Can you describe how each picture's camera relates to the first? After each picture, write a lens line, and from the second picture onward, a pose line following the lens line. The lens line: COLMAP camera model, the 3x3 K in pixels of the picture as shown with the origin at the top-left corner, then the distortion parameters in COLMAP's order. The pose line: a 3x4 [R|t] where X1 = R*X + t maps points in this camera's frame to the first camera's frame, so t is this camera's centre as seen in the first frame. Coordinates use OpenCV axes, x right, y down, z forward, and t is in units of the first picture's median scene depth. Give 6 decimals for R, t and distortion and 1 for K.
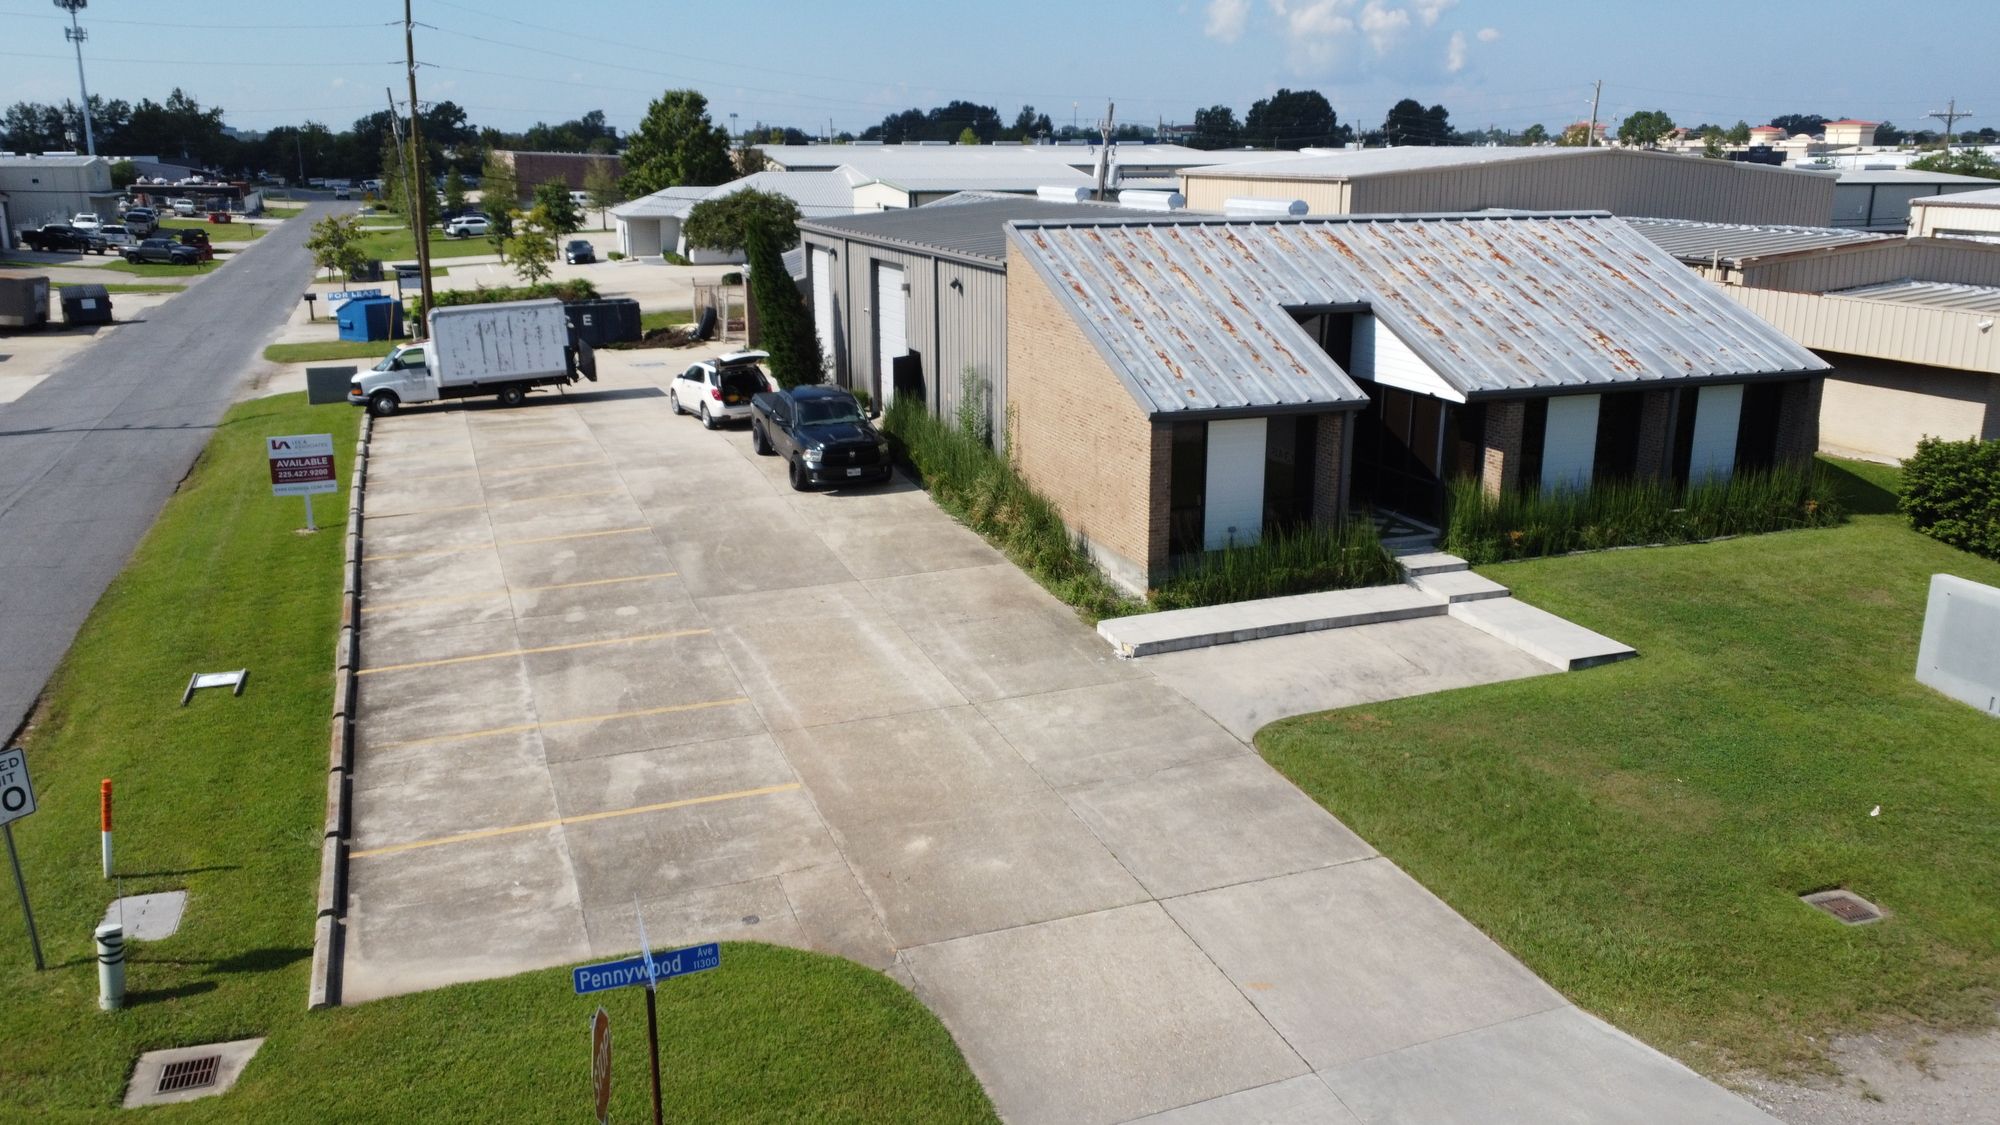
lens RADIAL K [[1513.3, 0, 1002.3], [0, 1513.3, 558.8], [0, 0, 1]] dist [0.002291, -0.011672]
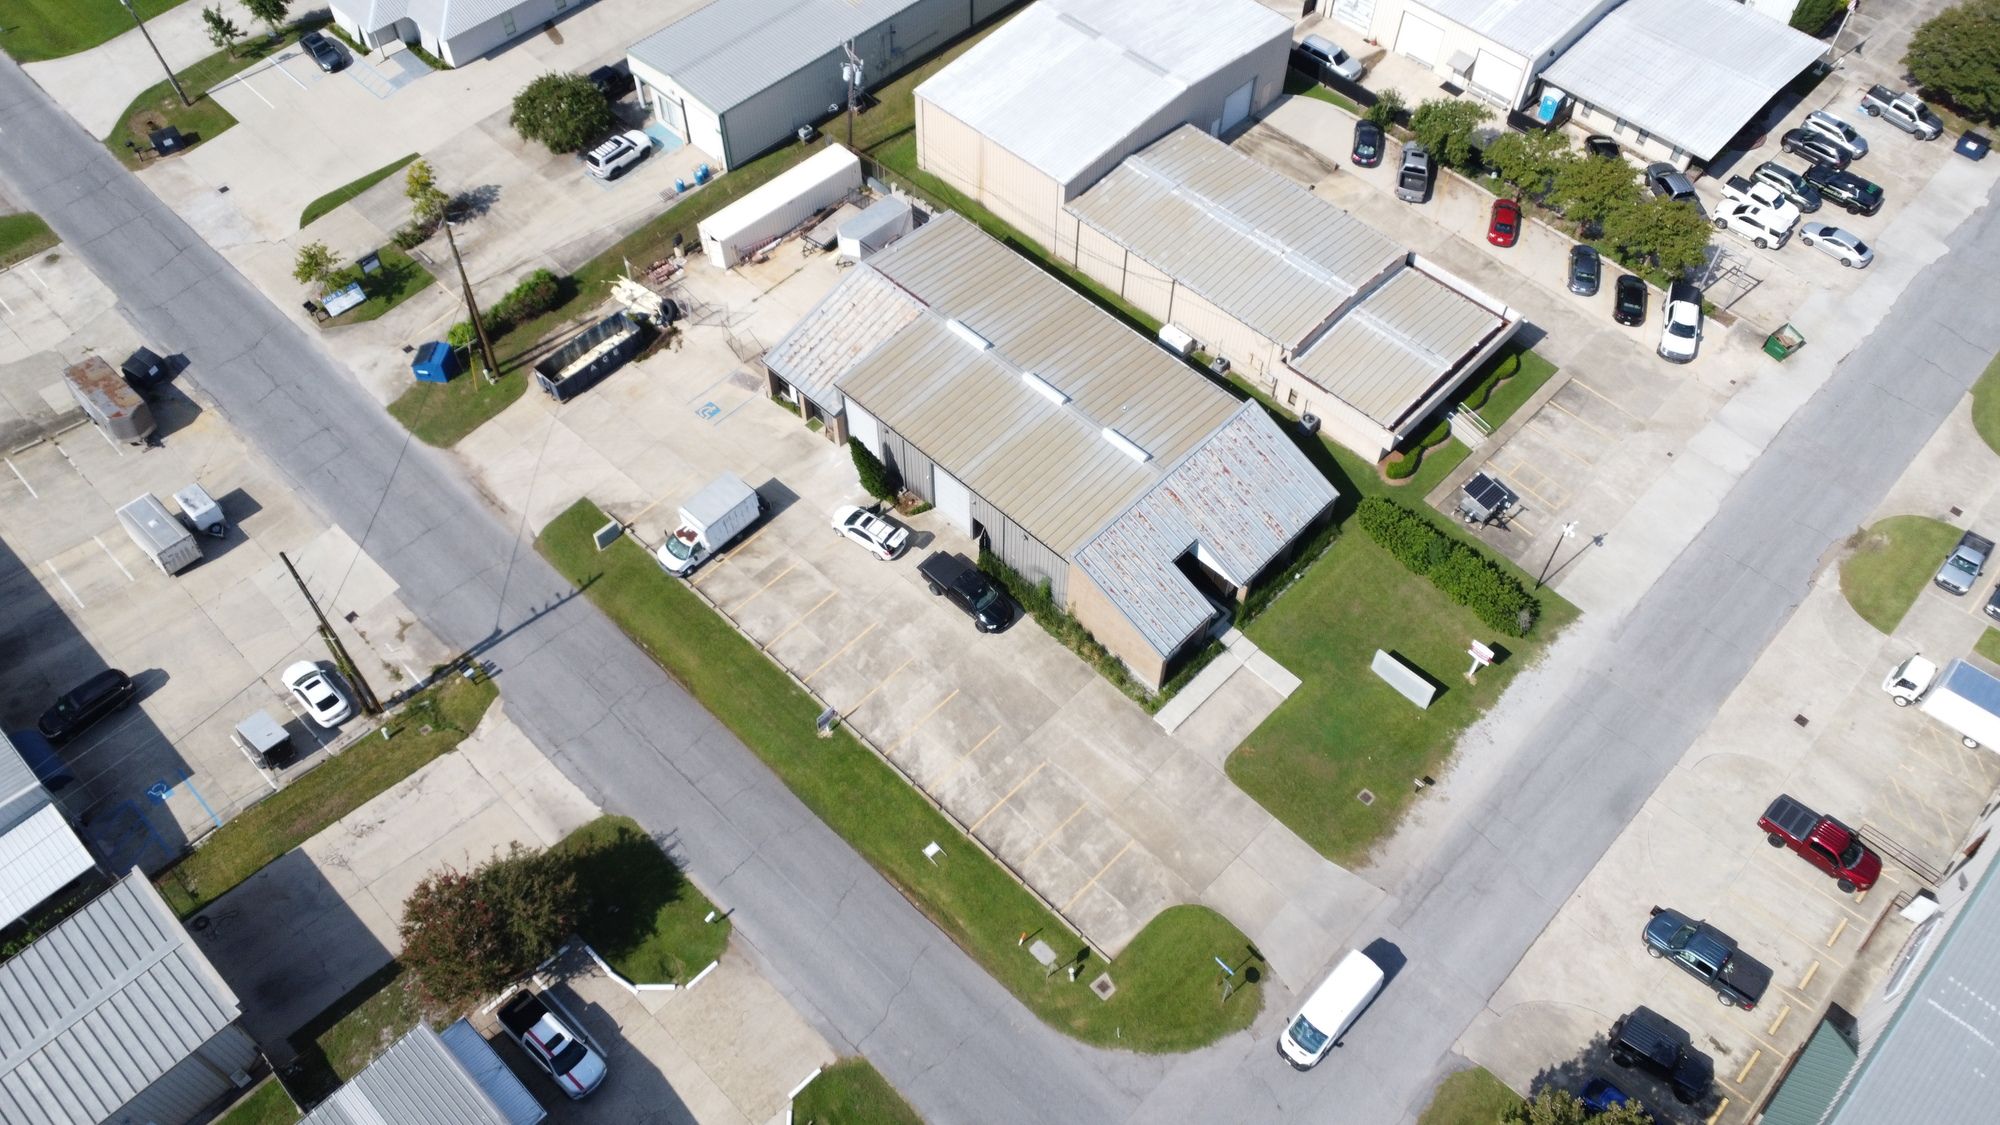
lens RADIAL K [[1513.3, 0, 1002.3], [0, 1513.3, 558.8], [0, 0, 1]] dist [0.002291, -0.011672]
pose [[0.903758, -0.338609, 0.261849, -0.923430], [0.102115, 0.764628, 0.636330, -2.217088], [-0.415684, -0.548350, 0.725616, -0.976378]]
